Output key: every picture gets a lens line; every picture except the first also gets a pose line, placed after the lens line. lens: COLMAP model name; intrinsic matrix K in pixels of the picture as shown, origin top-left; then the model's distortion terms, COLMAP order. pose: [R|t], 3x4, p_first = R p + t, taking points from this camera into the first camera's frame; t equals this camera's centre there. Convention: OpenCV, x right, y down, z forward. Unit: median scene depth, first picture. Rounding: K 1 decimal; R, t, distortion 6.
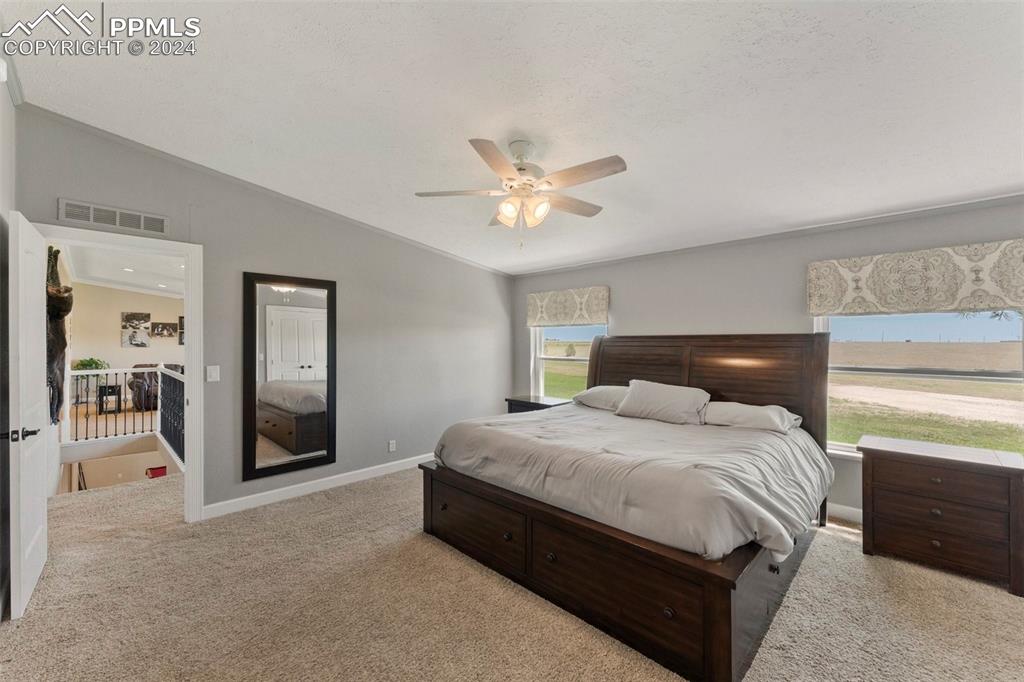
lens RADIAL K [[418.8, 0, 519.9], [0, 418.8, 348.3], [0, 0, 1]] dist [-0.000701, 0.000781]
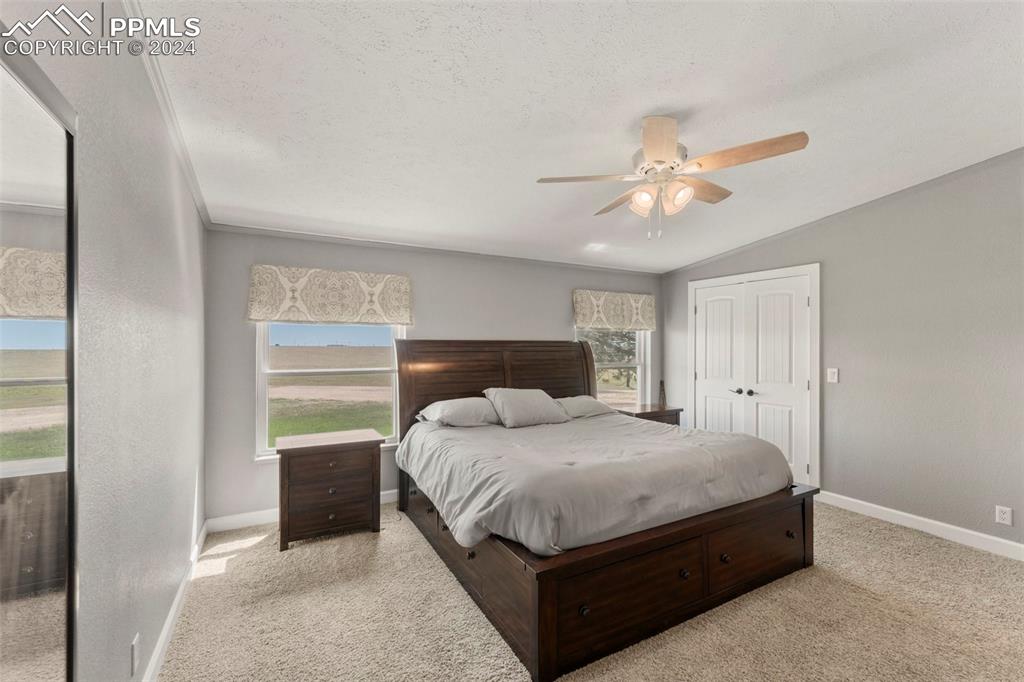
lens RADIAL K [[447.2, 0, 521.3], [0, 447.2, 335.3], [0, 0, 1]] dist [0.003843, 0.000020]
pose [[0.275740, 0.027025, 0.960852, -0.520146], [0.015693, 0.999345, -0.032611, -0.007397], [-0.961104, 0.024070, 0.275135, 0.541897]]
